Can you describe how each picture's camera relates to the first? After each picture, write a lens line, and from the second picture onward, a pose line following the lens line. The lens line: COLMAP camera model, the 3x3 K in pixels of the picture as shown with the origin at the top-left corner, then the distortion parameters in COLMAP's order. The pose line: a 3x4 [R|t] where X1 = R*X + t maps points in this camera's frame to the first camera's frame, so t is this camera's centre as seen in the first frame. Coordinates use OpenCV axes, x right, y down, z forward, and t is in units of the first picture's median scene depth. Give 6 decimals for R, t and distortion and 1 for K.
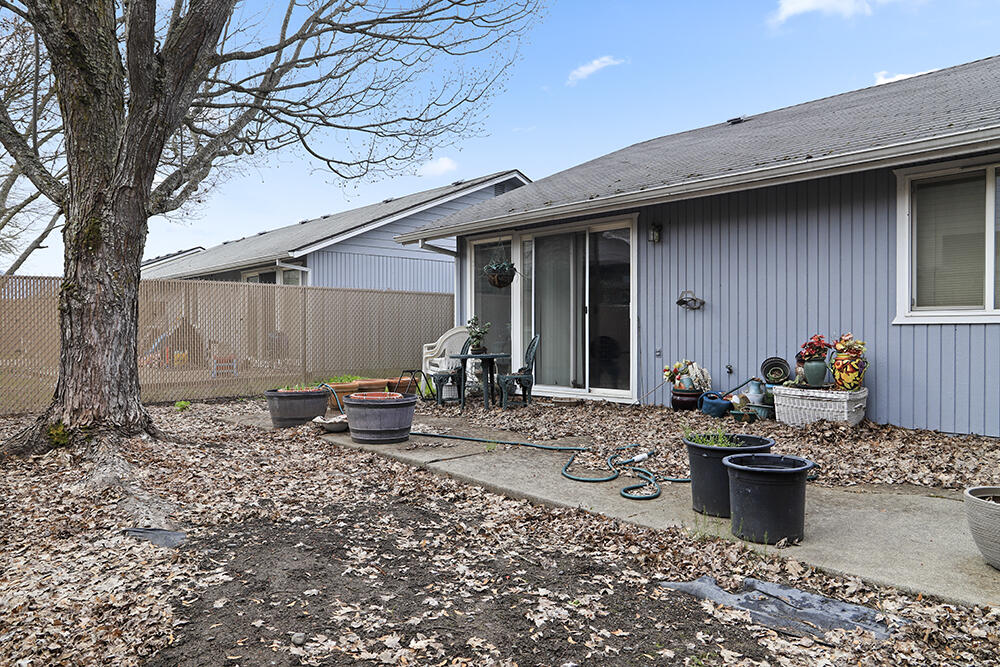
lens RADIAL K [[673.2, 0, 499.2], [0, 673.2, 334.2], [0, 0, 1]] dist [-0.023962, 0.014028]
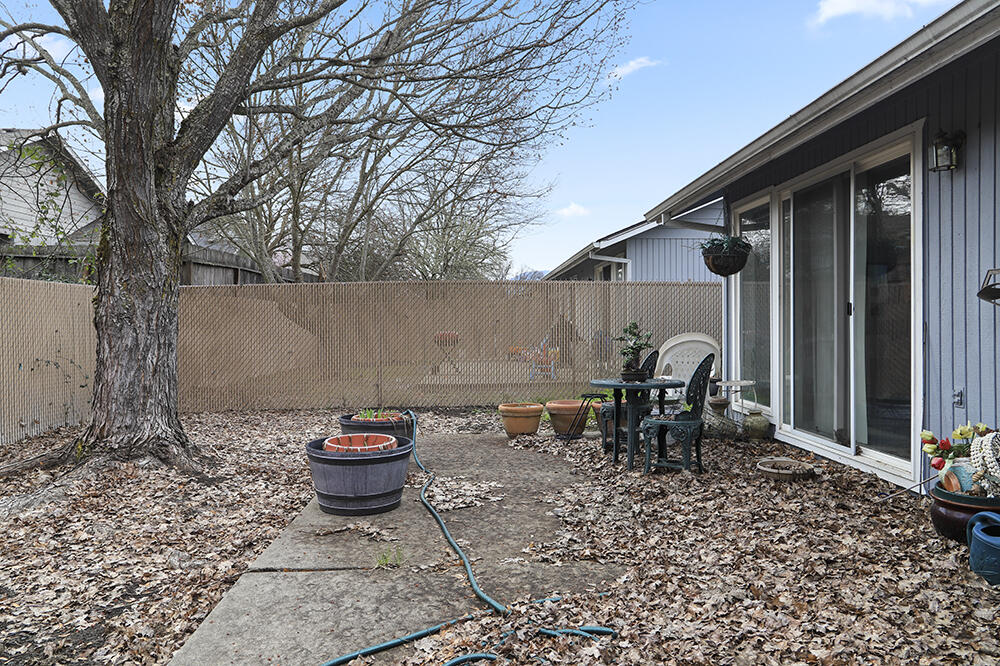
lens RADIAL K [[673.2, 0, 498.2], [0, 673.2, 326.9], [0, 0, 1]] dist [-0.023962, 0.014028]
pose [[0.767503, 0.004489, -0.641029, 0.292556], [-0.002863, 0.999990, 0.003575, -0.024081], [0.641039, -0.000909, 0.767508, 0.417959]]
